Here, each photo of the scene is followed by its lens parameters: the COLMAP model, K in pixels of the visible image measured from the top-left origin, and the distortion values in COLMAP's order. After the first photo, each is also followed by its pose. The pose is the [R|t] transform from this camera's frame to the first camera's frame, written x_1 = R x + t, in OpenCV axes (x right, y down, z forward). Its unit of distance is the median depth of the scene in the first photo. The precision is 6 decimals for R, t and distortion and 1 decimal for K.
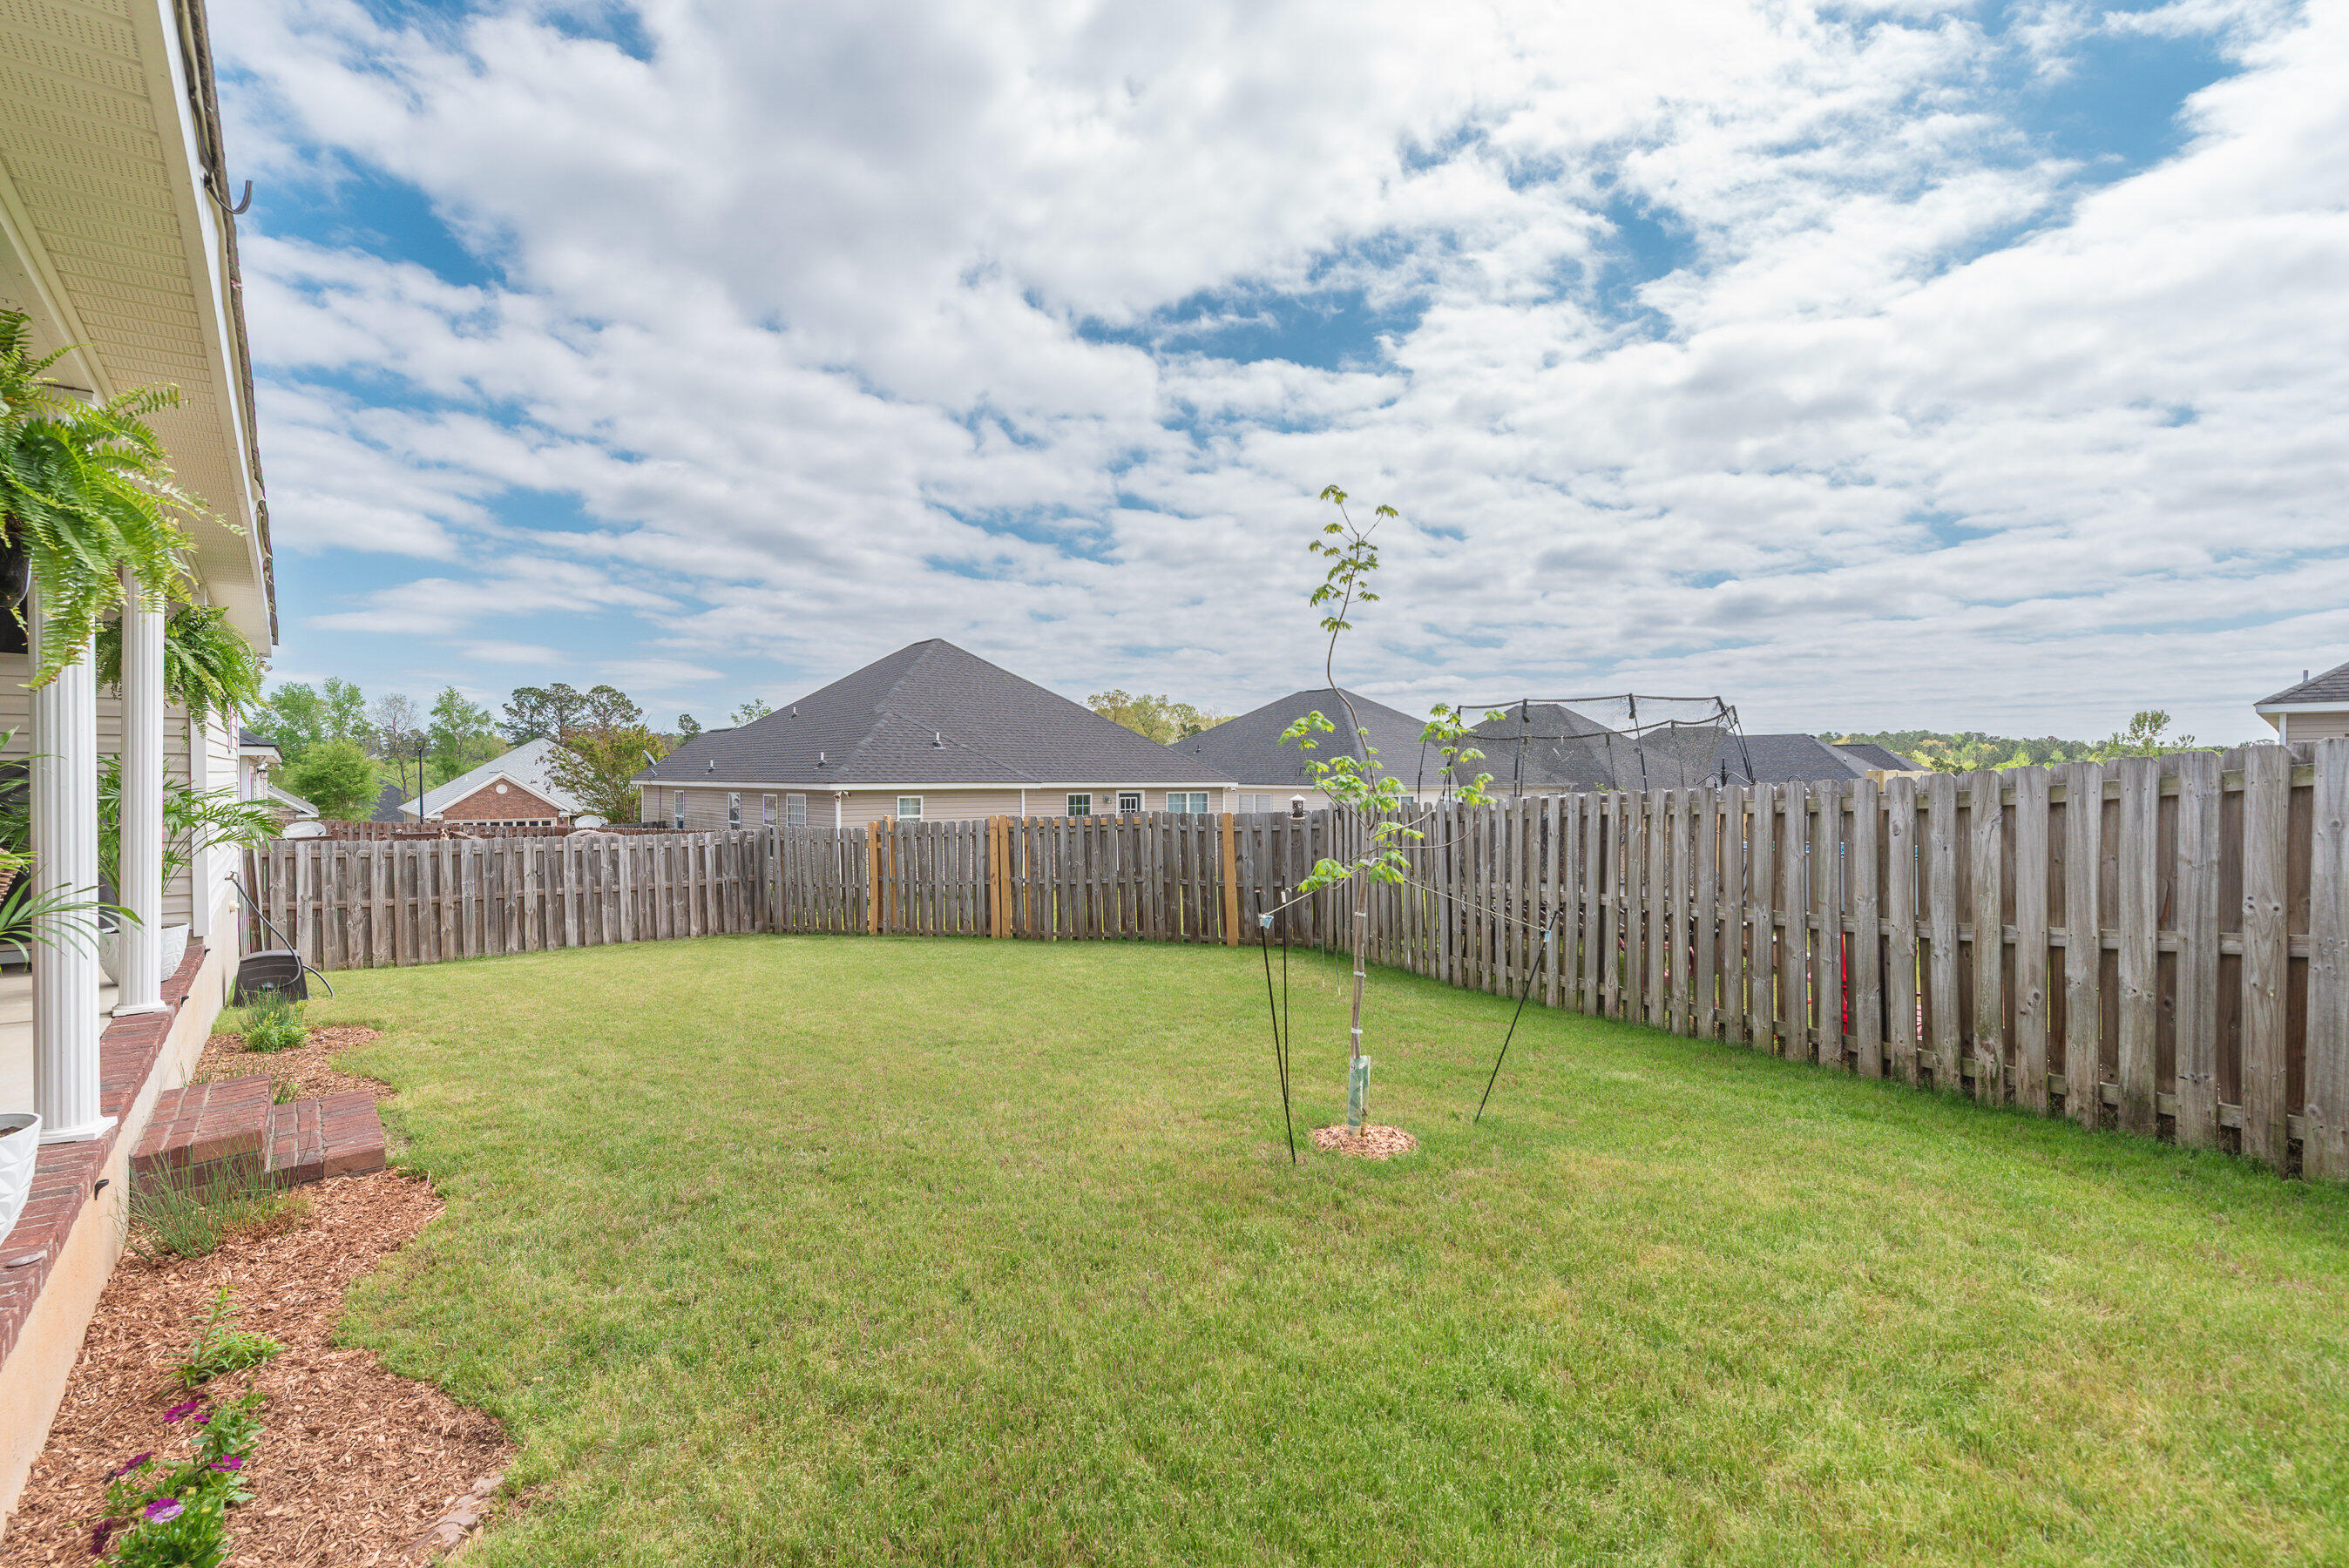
lens RADIAL K [[1026.2, 0, 1173.2], [0, 1026.2, 794.9], [0, 0, 1]] dist [-0.000894, -0.000294]
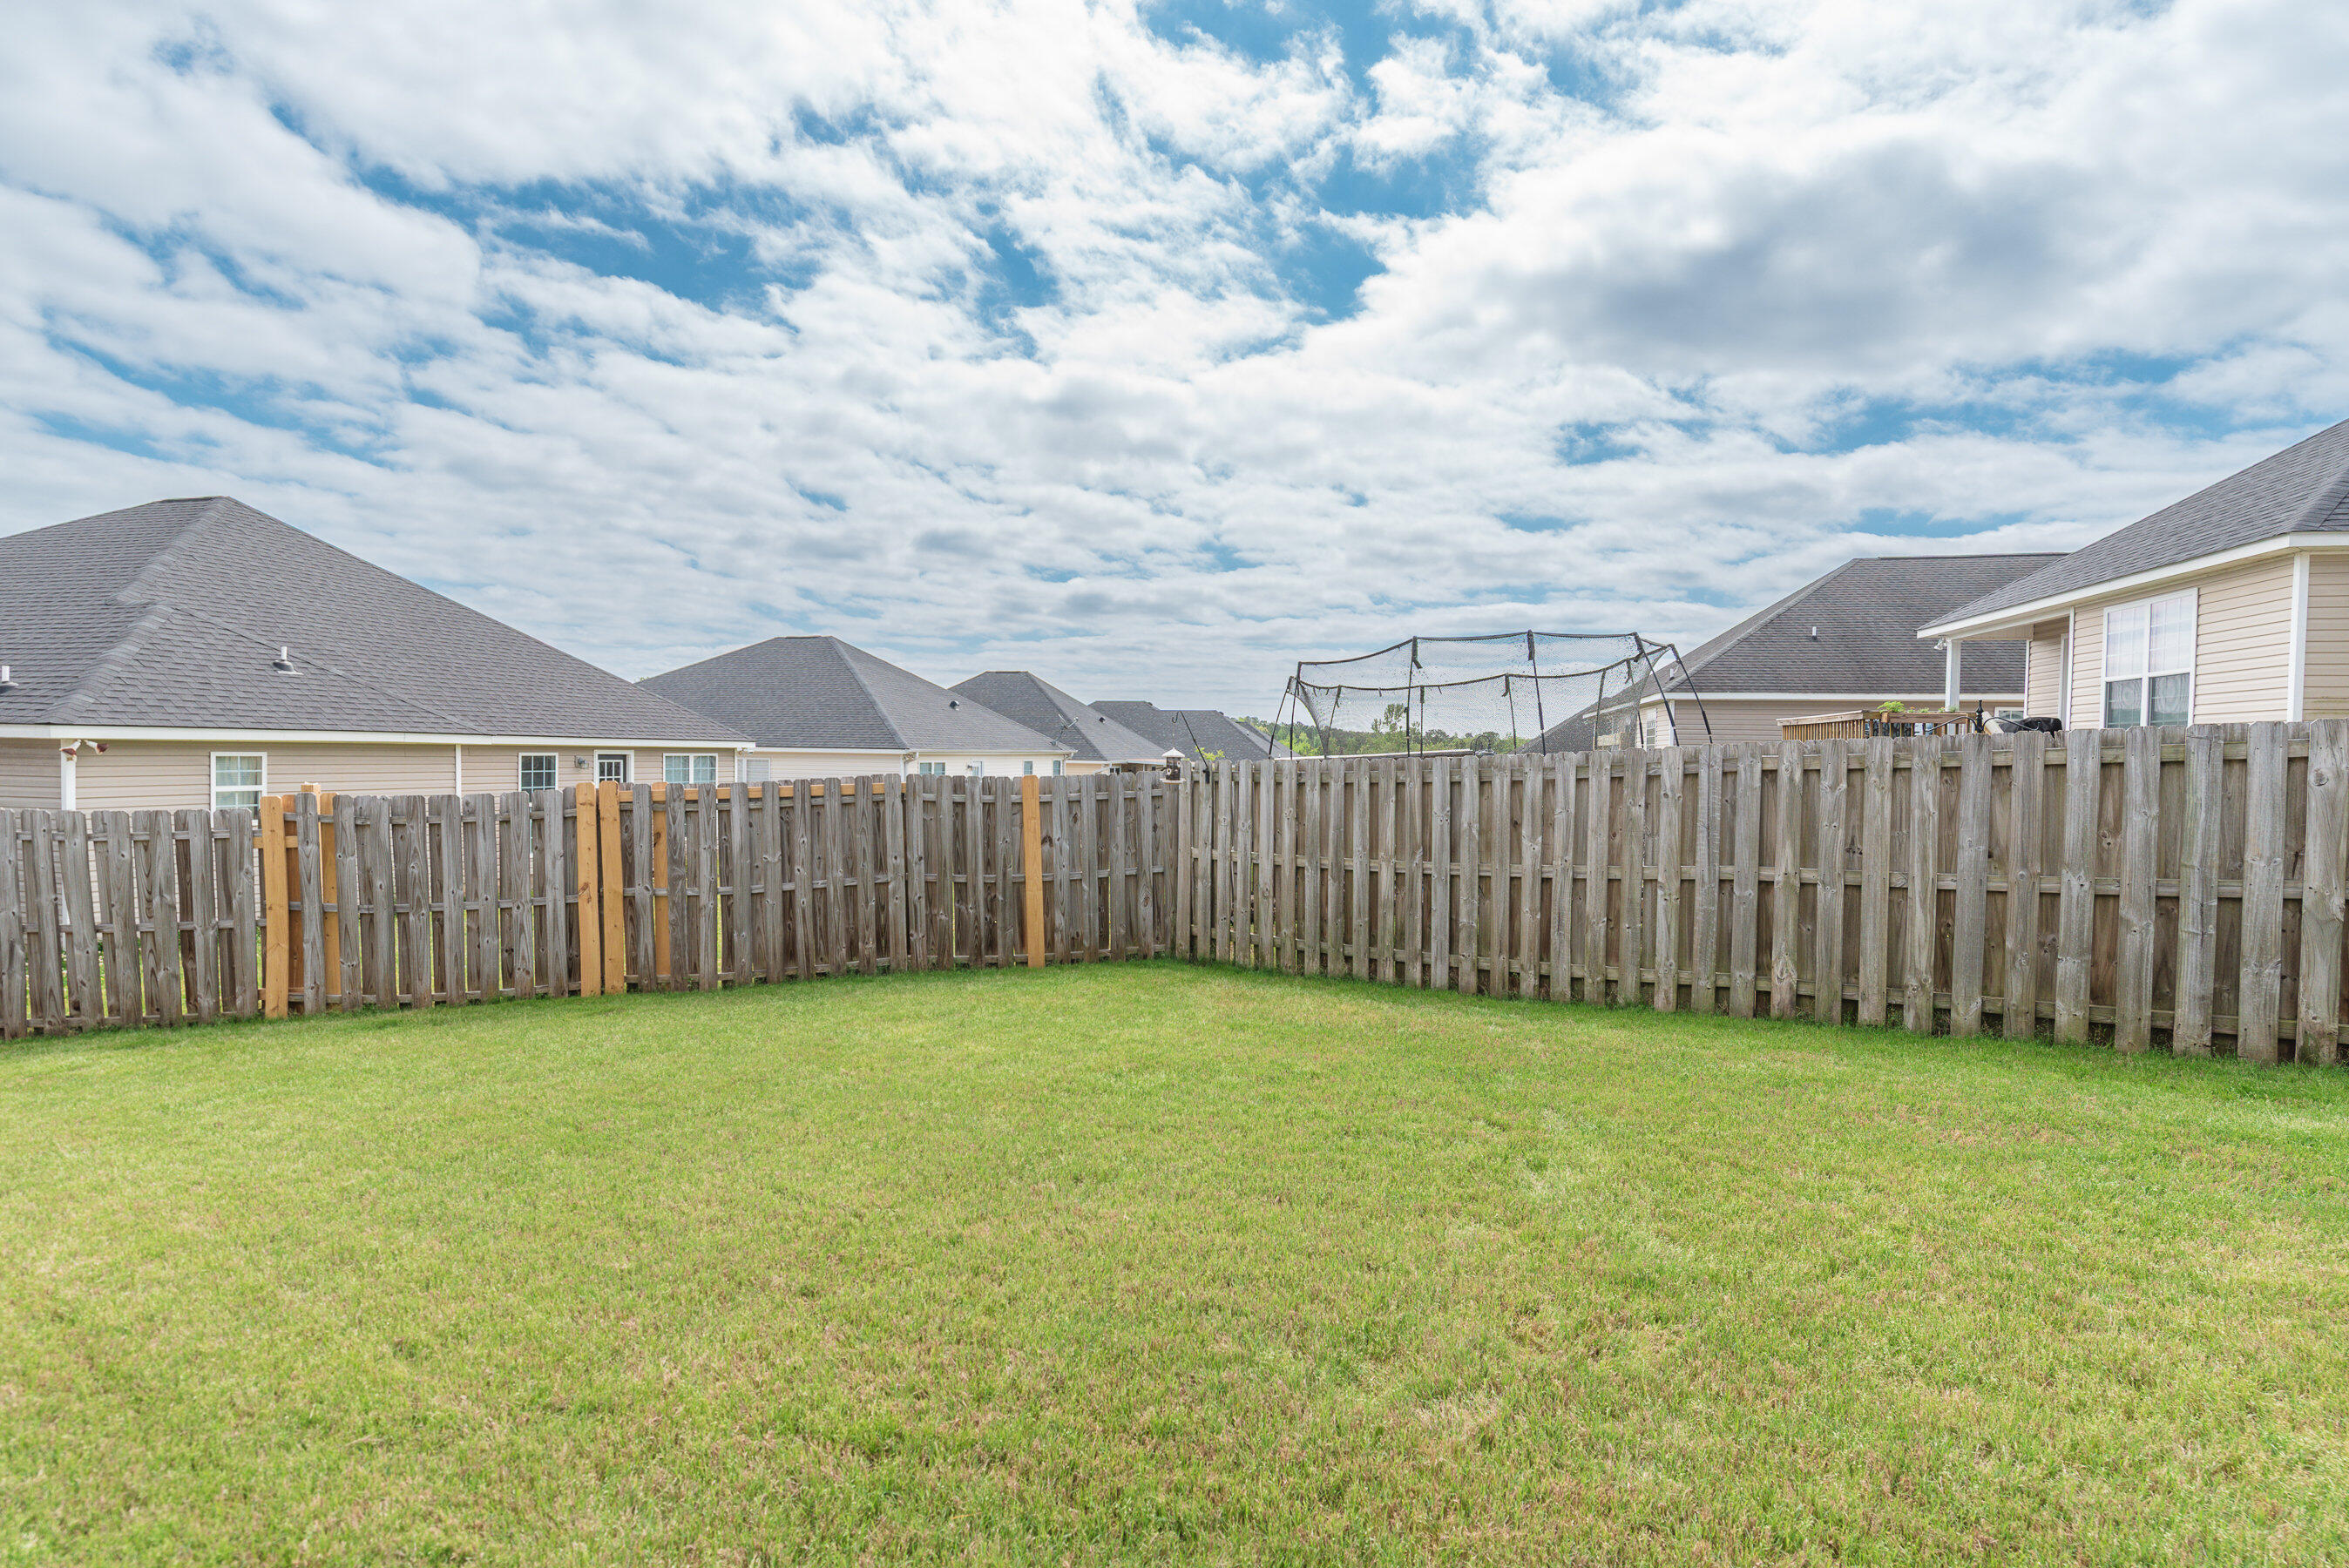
lens RADIAL K [[1009.1, 0, 1224.9], [0, 1009.1, 728.4], [0, 0, 1]] dist [0.000582, -0.004173]
pose [[0.803626, 0.024851, 0.594616, -0.217660], [-0.003433, 0.999305, -0.037125, 0.009379], [-0.595125, 0.027793, 0.803152, 0.323483]]
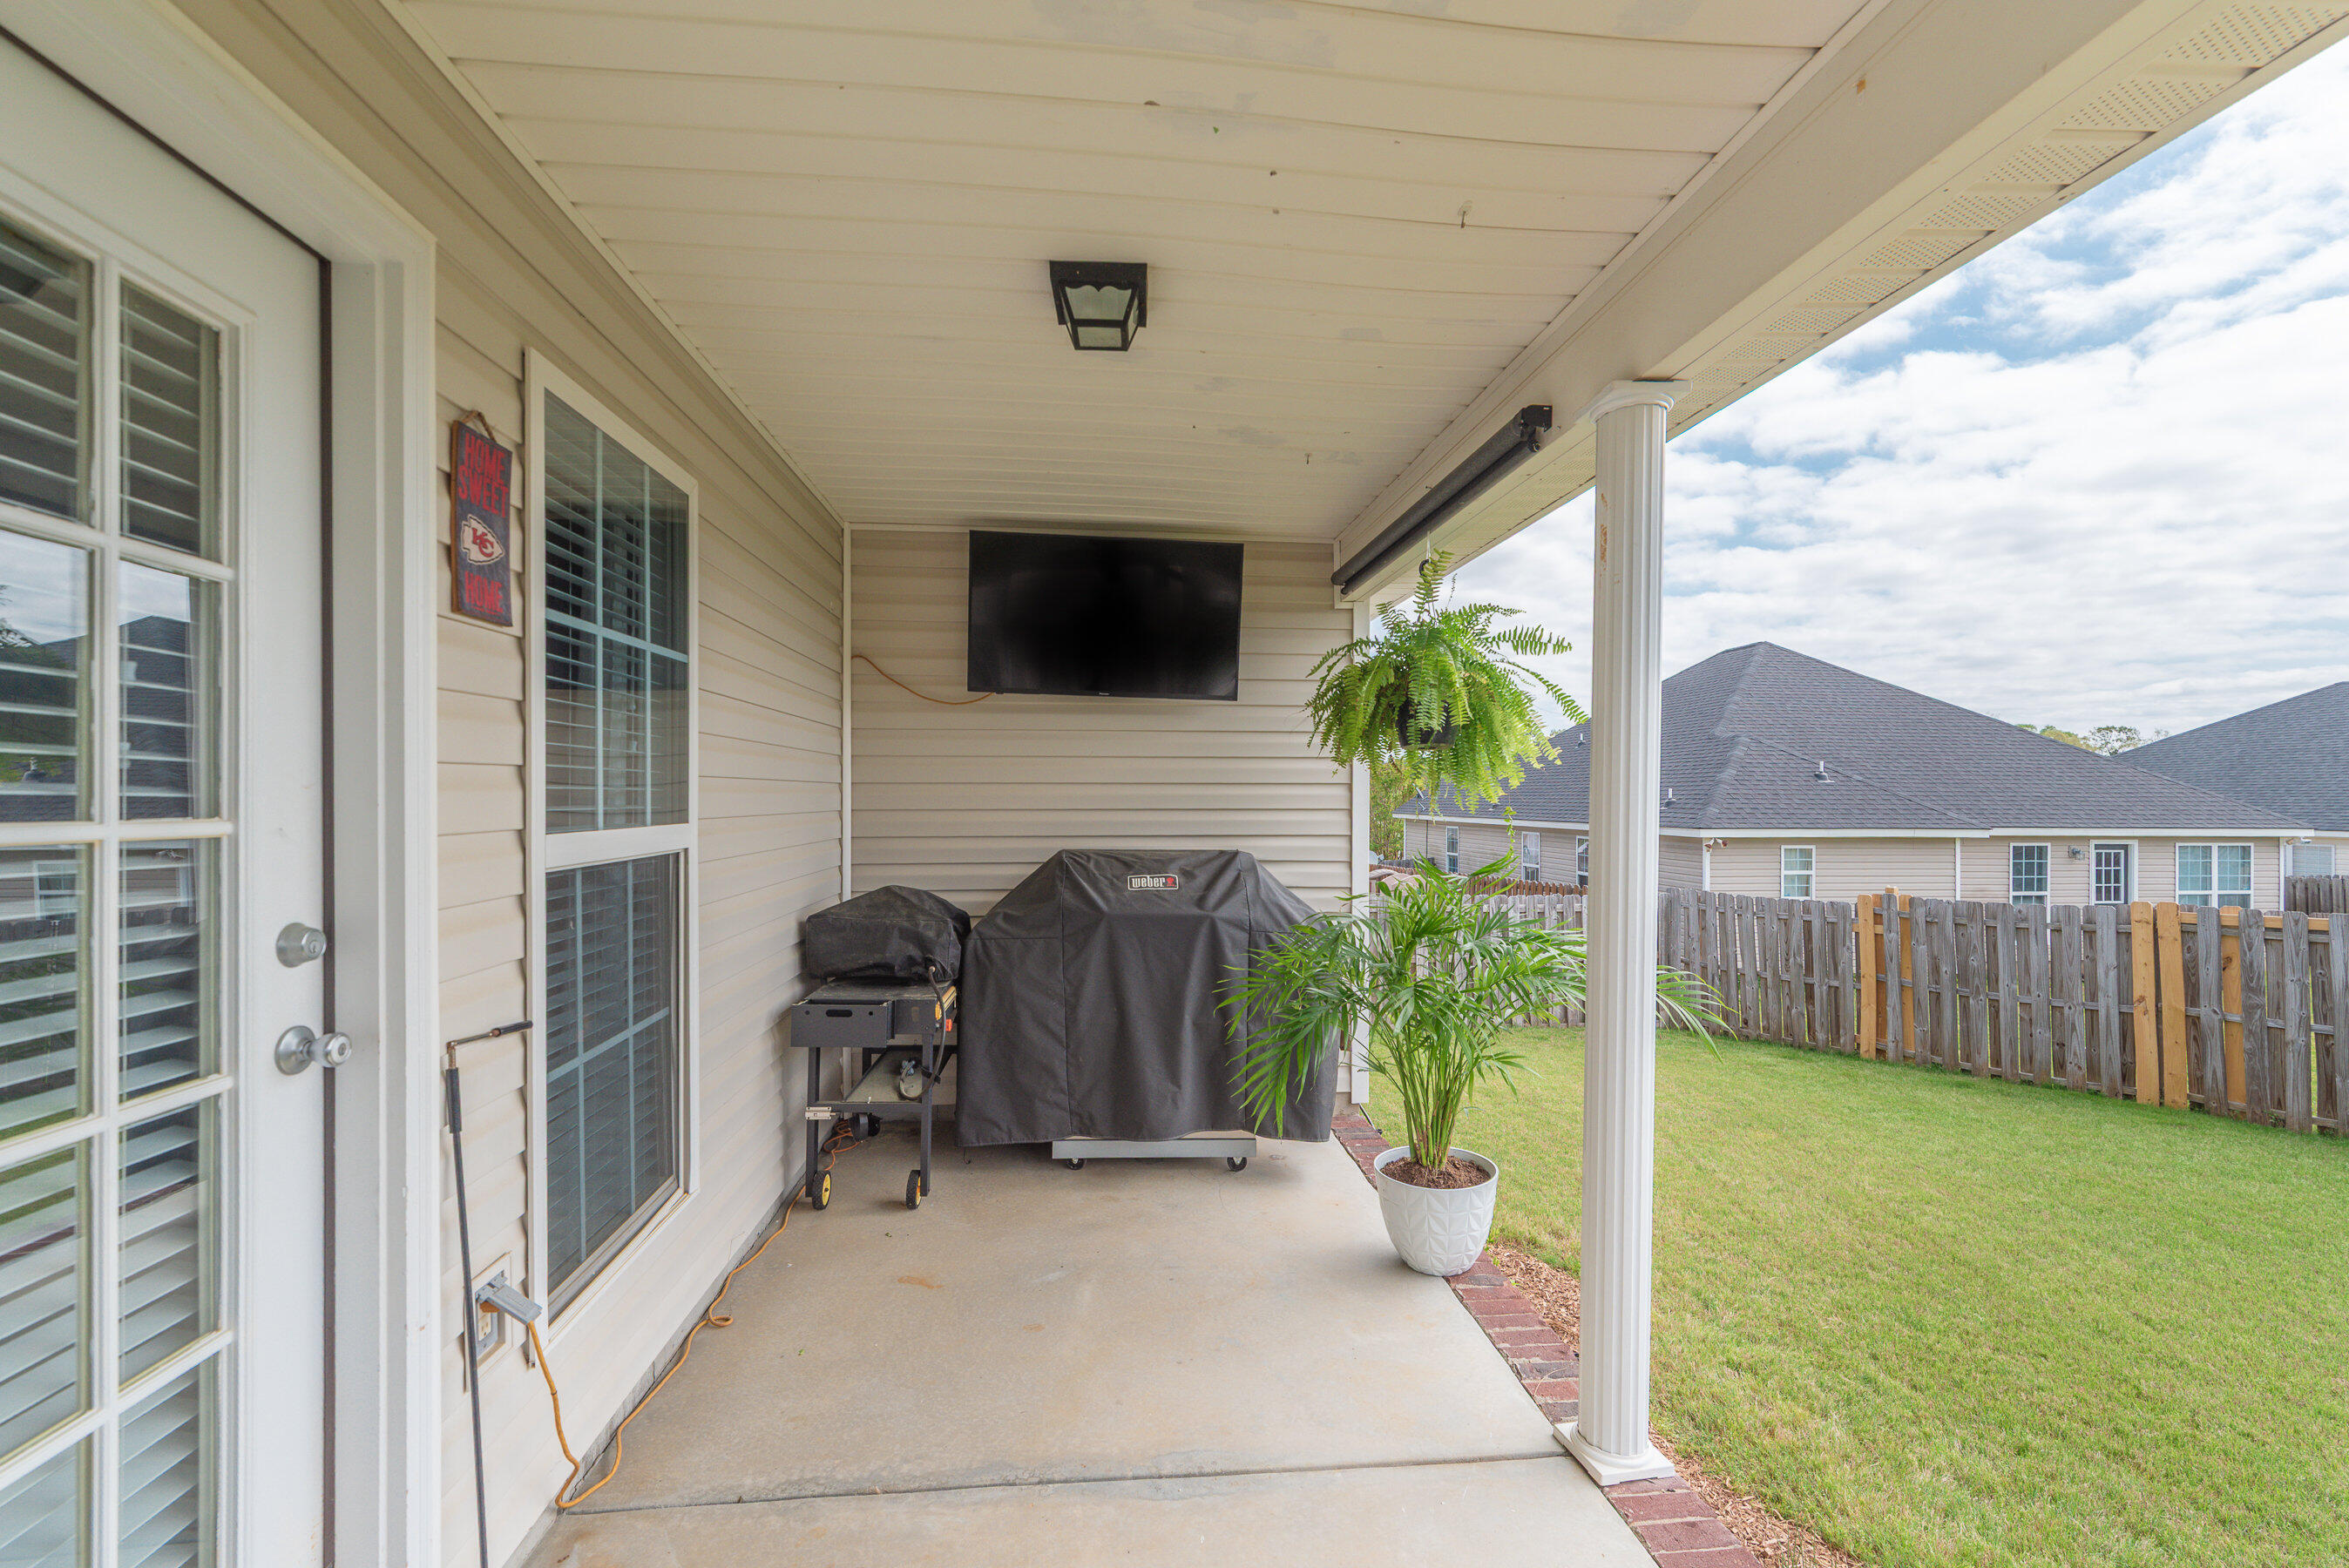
lens RADIAL K [[1026.2, 0, 1173.2], [0, 1026.2, 794.9], [0, 0, 1]] dist [-0.000894, -0.000294]
pose [[0.812789, 0.000953, -0.582557, -0.277501], [-0.015041, 0.999700, -0.019349, -0.021075], [0.582364, 0.024489, 0.812560, 0.170341]]
